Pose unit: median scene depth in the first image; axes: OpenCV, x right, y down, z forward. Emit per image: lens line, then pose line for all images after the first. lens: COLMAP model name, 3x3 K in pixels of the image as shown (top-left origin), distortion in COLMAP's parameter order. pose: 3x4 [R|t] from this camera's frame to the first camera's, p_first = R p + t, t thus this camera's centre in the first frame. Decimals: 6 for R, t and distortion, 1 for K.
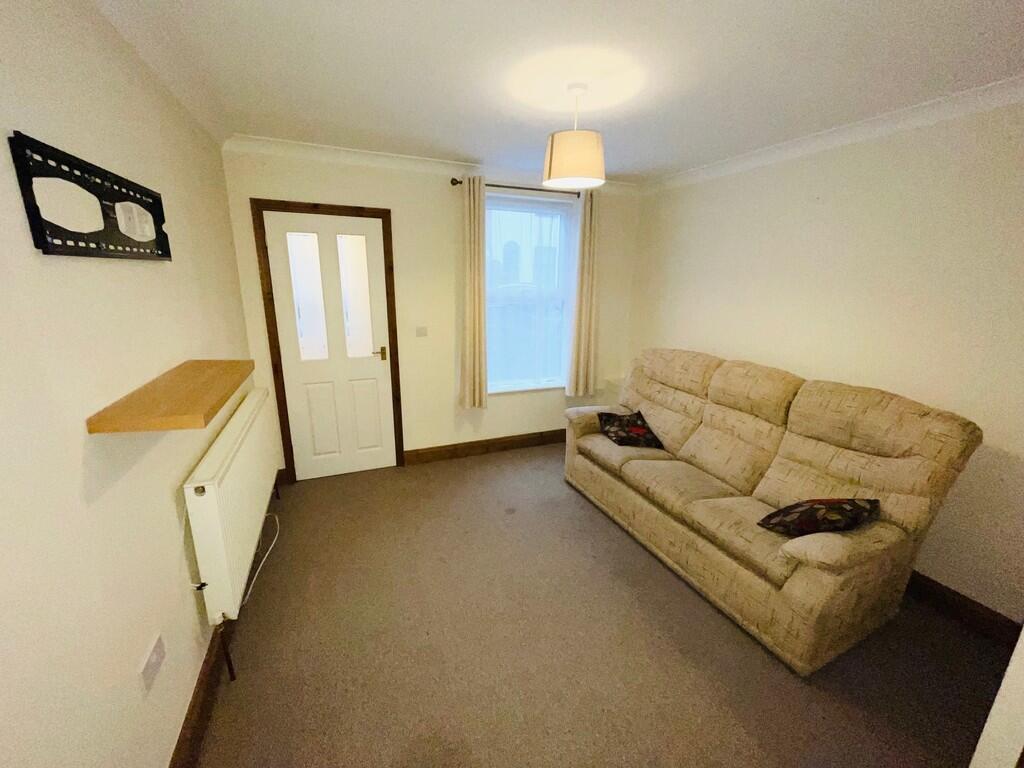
lens RADIAL K [[413.6, 0, 514.9], [0, 413.6, 384.5], [0, 0, 1]] dist [-0.002059, -0.000148]
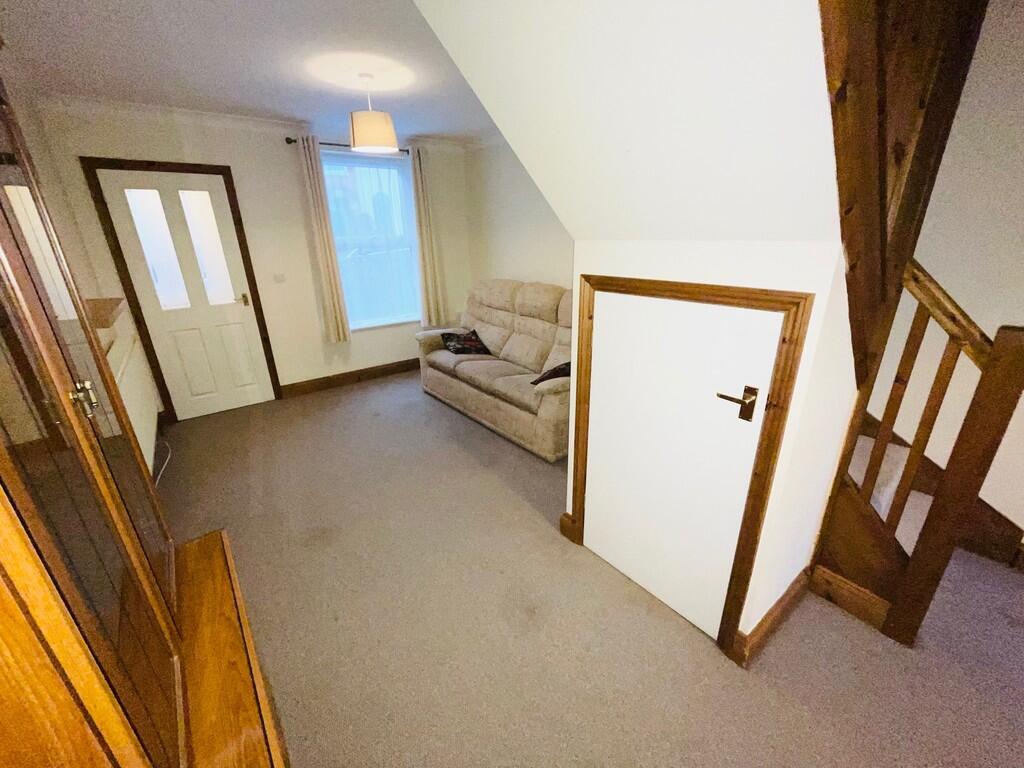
lens RADIAL K [[413.6, 0, 514.9], [0, 413.6, 384.5], [0, 0, 1]] dist [-0.002059, -0.000148]
pose [[0.965896, -0.120923, 0.228958, 0.117856], [0.096422, 0.988632, 0.115371, 0.105556], [-0.240306, -0.089360, 0.966575, -0.319735]]
